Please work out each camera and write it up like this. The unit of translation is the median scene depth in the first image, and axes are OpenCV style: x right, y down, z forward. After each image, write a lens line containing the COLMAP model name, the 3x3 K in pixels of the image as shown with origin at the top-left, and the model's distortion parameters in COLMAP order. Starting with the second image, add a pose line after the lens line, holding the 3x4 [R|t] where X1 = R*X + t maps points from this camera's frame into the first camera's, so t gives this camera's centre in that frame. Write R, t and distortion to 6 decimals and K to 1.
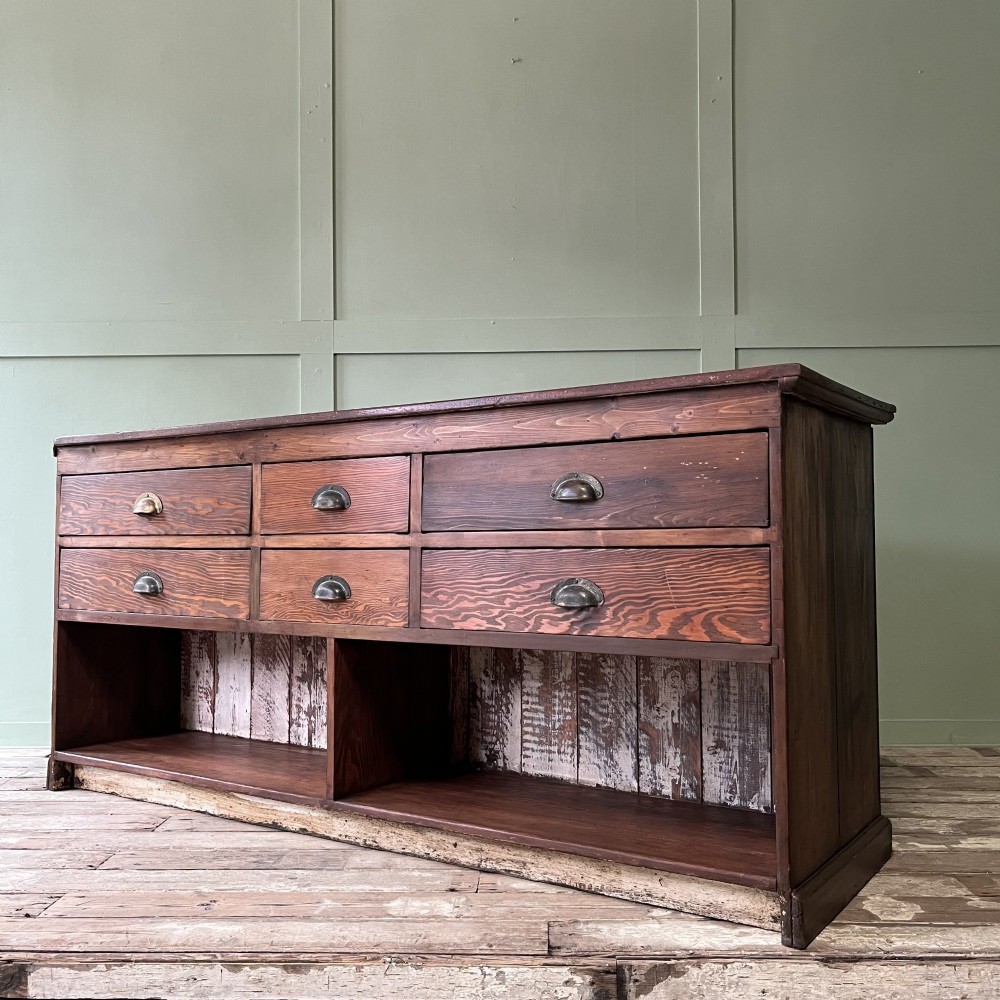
lens RADIAL K [[1036.9, 0, 510.4], [0, 1036.9, 502.1], [0, 0, 1]] dist [0.072264, -0.188284]
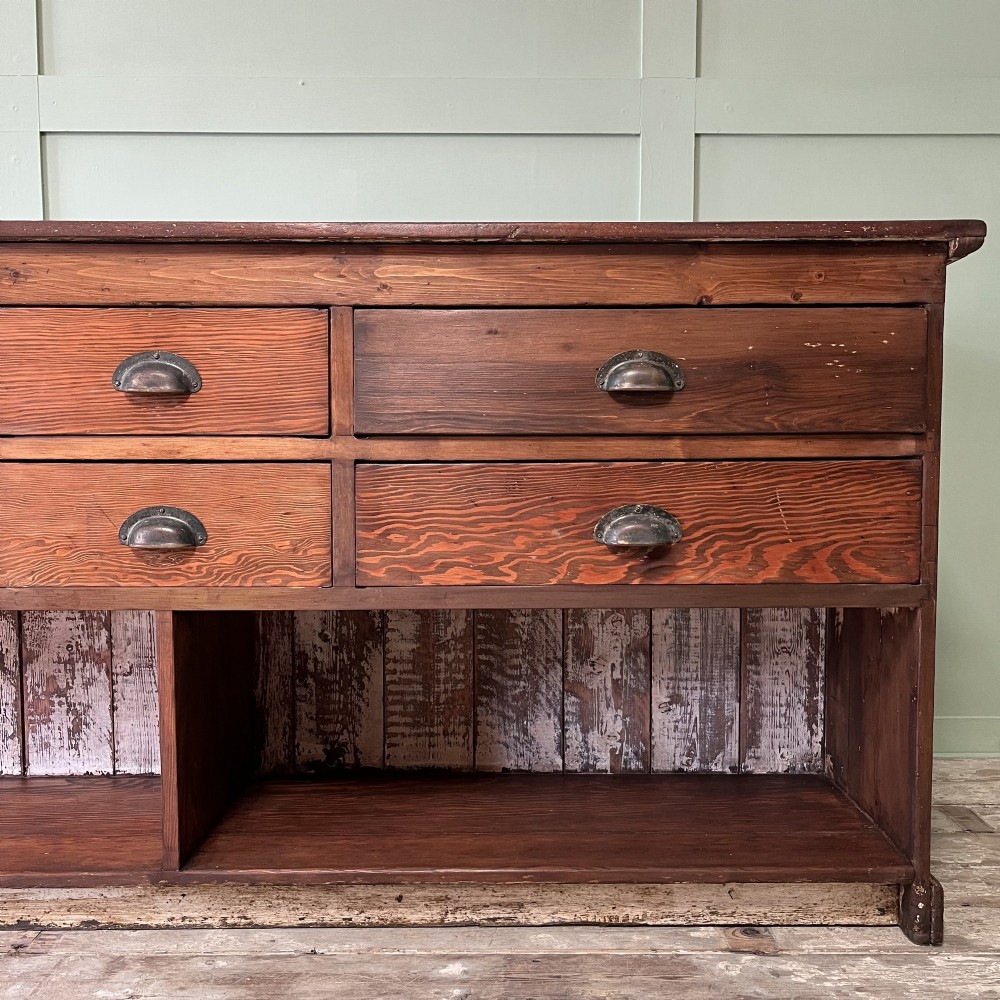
lens RADIAL K [[1060.2, 0, 521.7], [0, 1060.2, 523.6], [0, 0, 1]] dist [0.044016, -0.039675]
pose [[0.833203, -0.041396, 0.551416, -0.328545], [-0.025127, 0.993330, 0.112538, 0.006746], [-0.552397, -0.107622, 0.826605, 0.376898]]
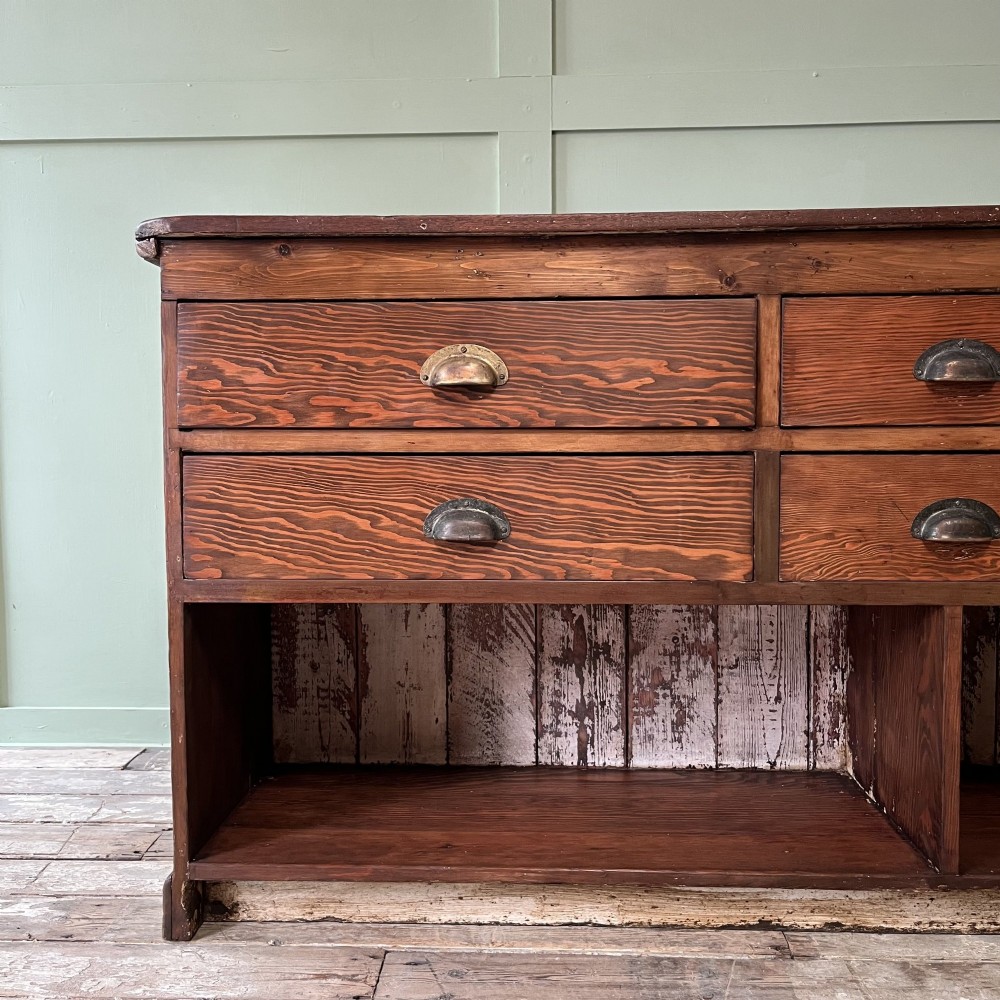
lens RADIAL K [[1019.0, 0, 490.2], [0, 1019.0, 498.8], [0, 0, 1]] dist [0.043171, -0.054392]
pose [[0.860975, -0.036357, 0.507347, -0.665963], [-0.016847, 0.994857, 0.099883, 0.018057], [-0.508369, -0.094544, 0.855934, 0.632486]]
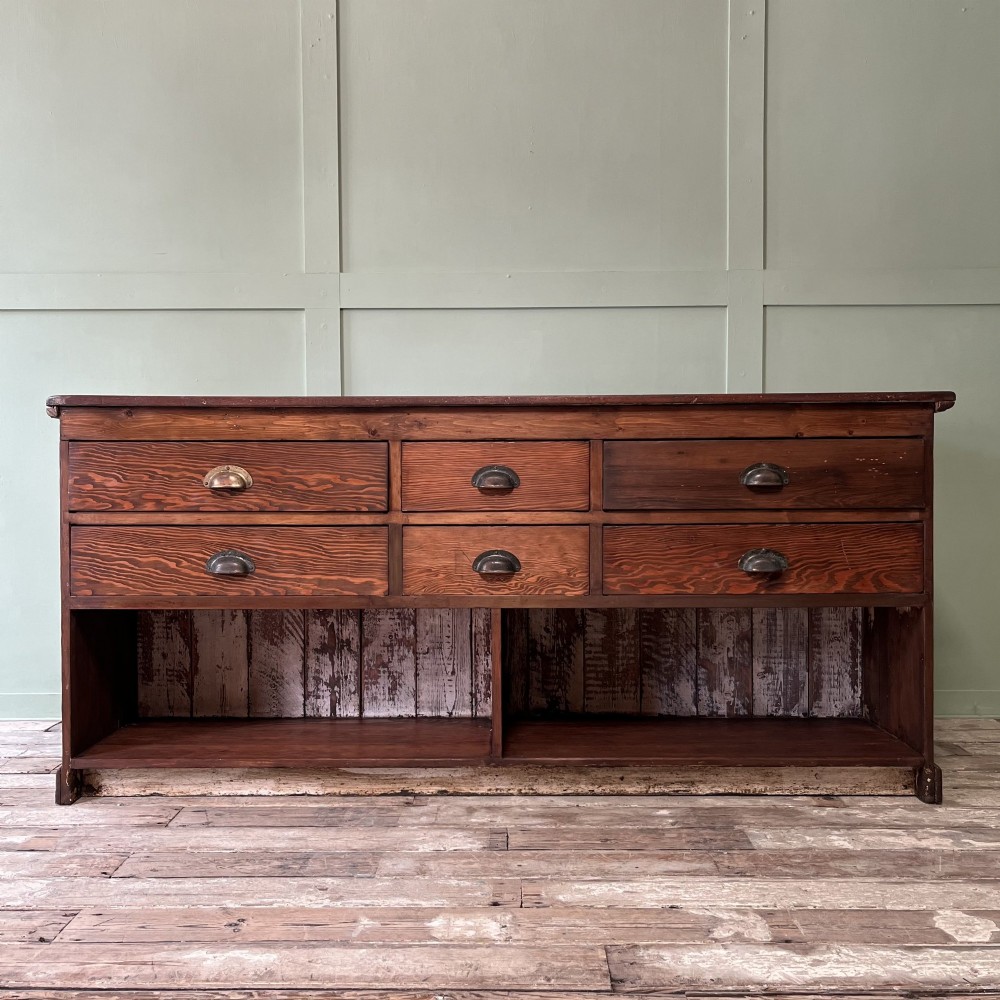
lens RADIAL K [[1016.6, 0, 500.0], [0, 1016.6, 500.0], [0, 0, 1]] dist [0.048354, -0.069344]
pose [[0.841647, -0.012258, 0.539890, -0.713106], [-0.020754, 0.998270, 0.055019, -0.037234], [-0.539630, -0.057511, 0.839936, 0.125113]]
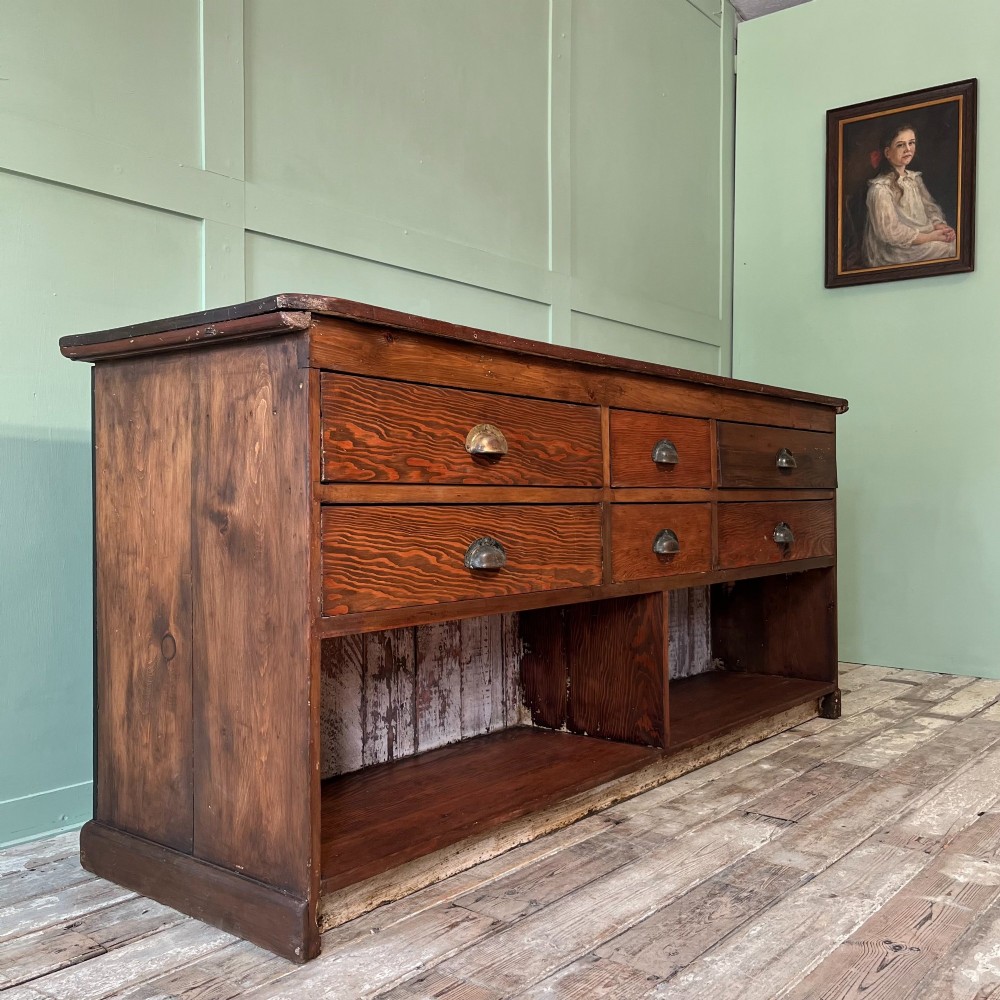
lens RADIAL K [[1016.6, 0, 500.0], [0, 1016.6, 500.0], [0, 0, 1]] dist [0.048354, -0.069344]
pose [[0.102973, 0.000049, 0.994684, -1.145354], [-0.036865, 0.999313, 0.003767, 0.043500], [-0.994001, -0.037057, 0.102904, 1.035472]]
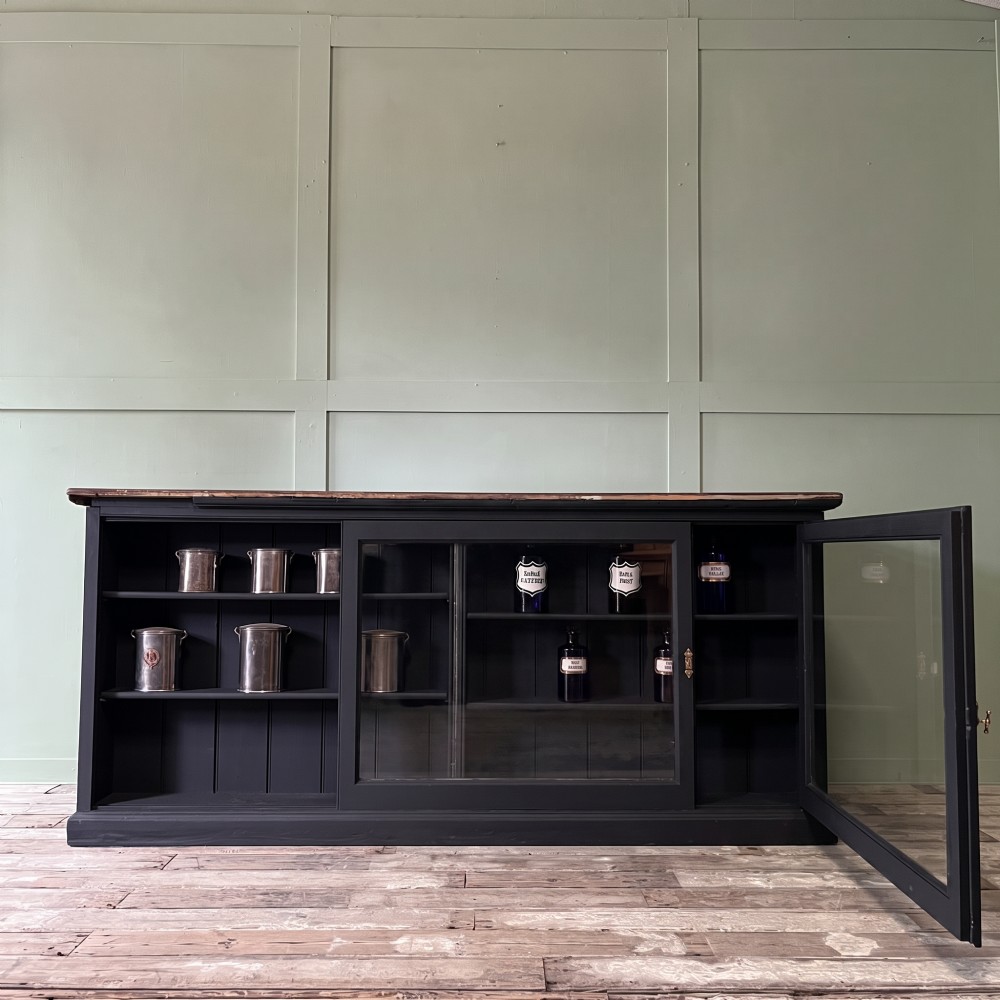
lens RADIAL K [[1016.6, 0, 500.0], [0, 1016.6, 500.0], [0, 0, 1]] dist [0.048354, -0.069344]
pose [[0.830388, 0.042944, 0.555528, -0.782219], [-0.029258, 0.999011, -0.033494, -0.035192], [-0.556416, 0.011559, 0.830823, -0.015615]]
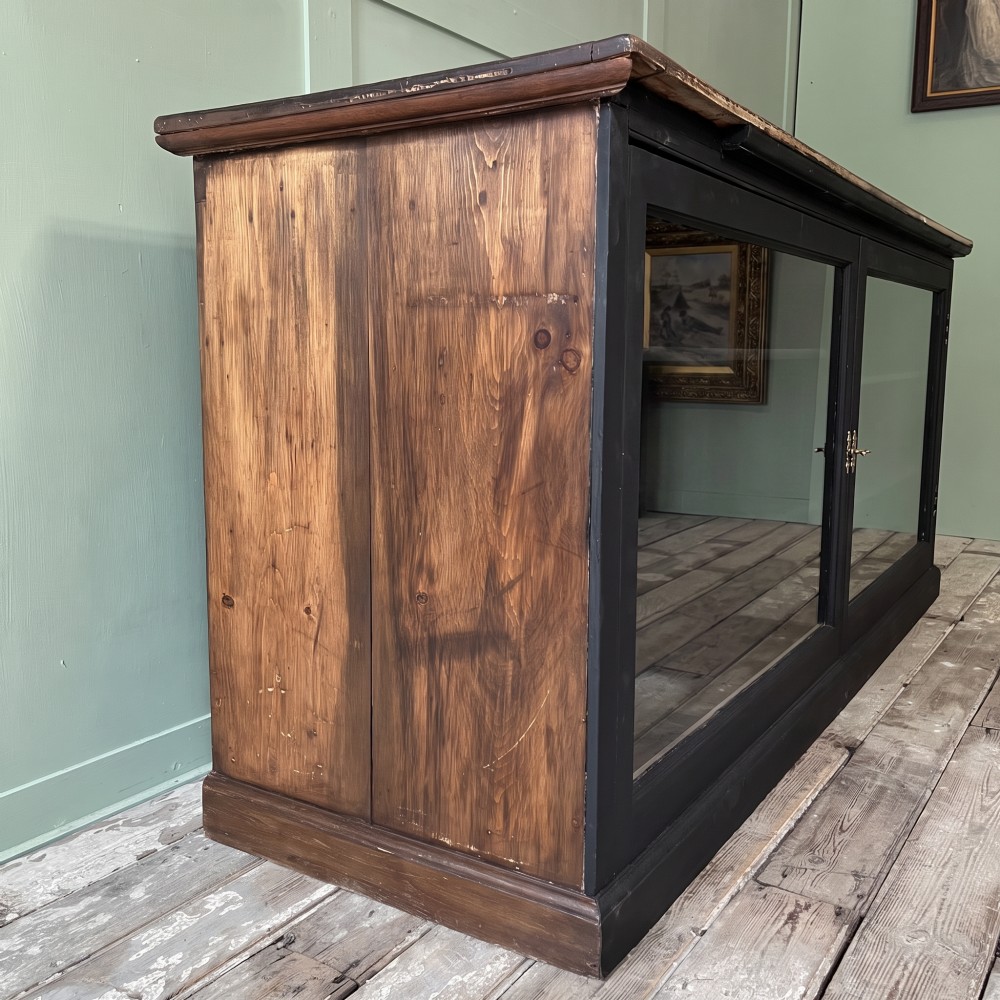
lens RADIAL K [[1019.0, 0, 490.2], [0, 1019.0, 498.8], [0, 0, 1]] dist [0.043171, -0.054392]
pose [[0.007081, -0.139860, 0.990146, -0.961512], [-0.040679, 0.989311, 0.140033, 0.051414], [-0.999147, -0.041270, 0.001316, 1.286547]]
